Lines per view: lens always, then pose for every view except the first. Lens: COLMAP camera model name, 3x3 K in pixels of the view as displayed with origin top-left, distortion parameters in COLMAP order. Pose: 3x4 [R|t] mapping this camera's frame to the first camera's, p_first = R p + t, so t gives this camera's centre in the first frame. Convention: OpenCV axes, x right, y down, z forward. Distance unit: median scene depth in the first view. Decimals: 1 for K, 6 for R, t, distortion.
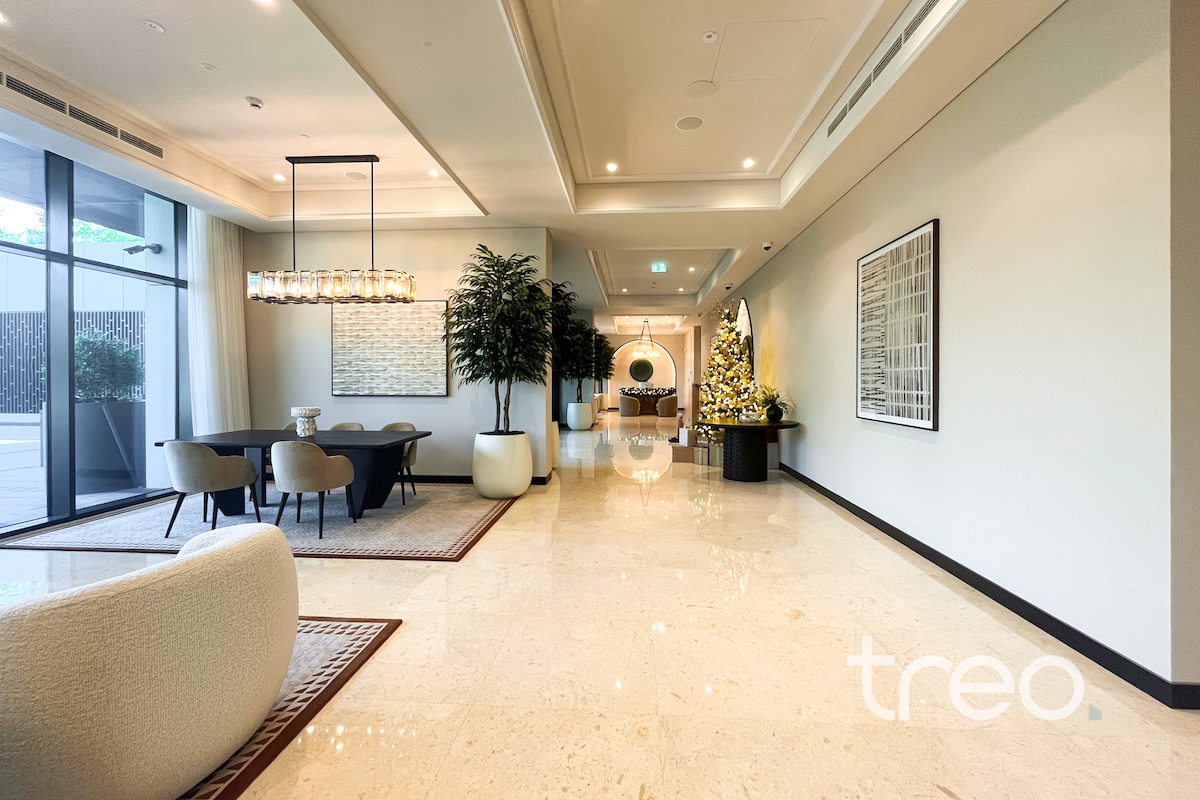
lens RADIAL K [[483.0, 0, 595.2], [0, 483.0, 380.6], [0, 0, 1]] dist [-0.000572, -0.000247]
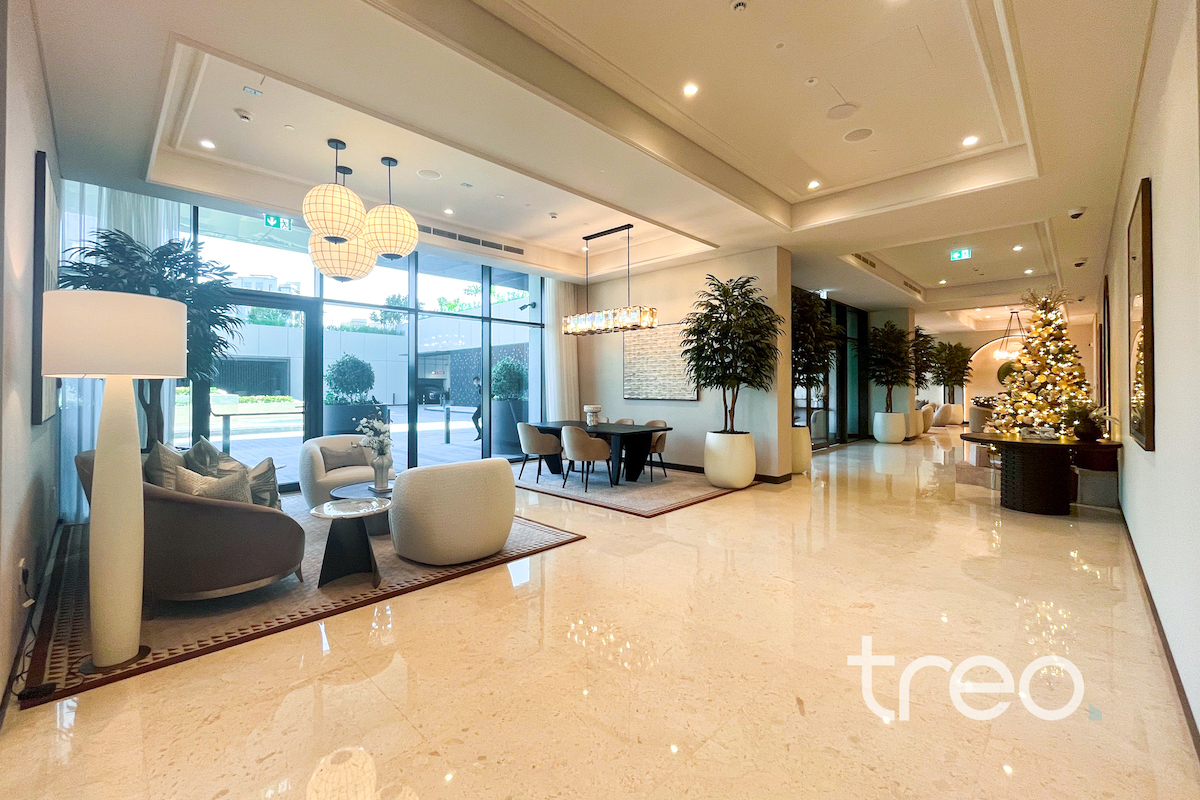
lens RADIAL K [[483.0, 0, 595.2], [0, 483.0, 380.6], [0, 0, 1]] dist [-0.000572, -0.000247]
pose [[0.763972, -0.009769, -0.645176, 0.311577], [-0.000952, 0.999867, -0.016266, 0.002931], [0.645249, 0.013041, 0.763861, -0.097063]]
